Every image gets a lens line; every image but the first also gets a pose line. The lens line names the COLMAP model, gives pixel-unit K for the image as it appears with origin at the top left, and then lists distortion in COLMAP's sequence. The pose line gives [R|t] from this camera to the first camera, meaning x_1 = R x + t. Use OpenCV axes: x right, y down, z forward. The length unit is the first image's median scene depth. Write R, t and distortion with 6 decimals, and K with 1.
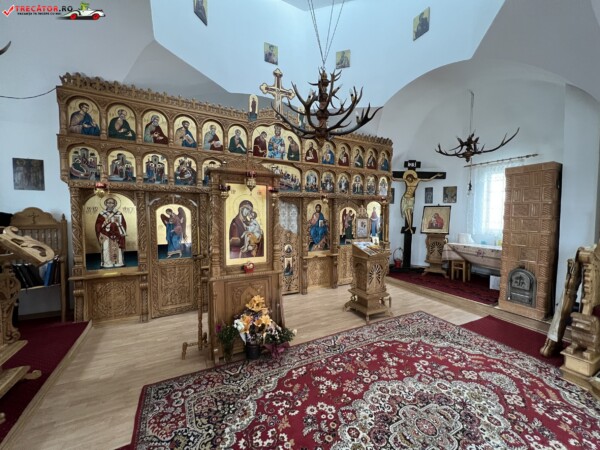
lens RADIAL K [[240.0, 0, 300.0], [0, 240.0, 225.0], [0, 0, 1]] dist [-0.001468, 0.000179]
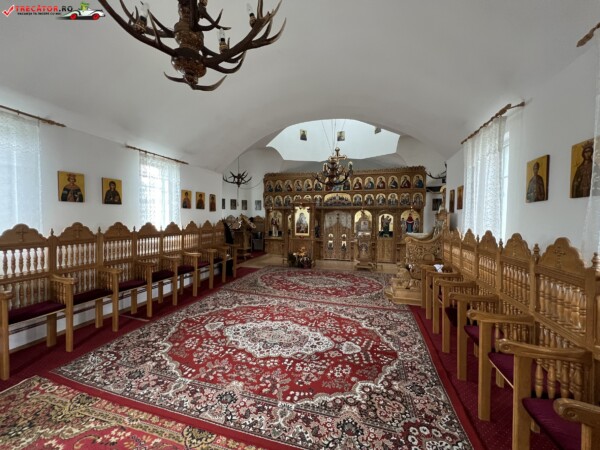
lens RADIAL K [[240.0, 0, 300.0], [0, 240.0, 225.0], [0, 0, 1]] dist [-0.001468, 0.000179]
pose [[0.718891, 0.020679, -0.694815, 1.260760], [-0.038876, 0.999189, -0.010485, 0.052732], [0.694035, 0.034549, 0.719112, -0.759638]]
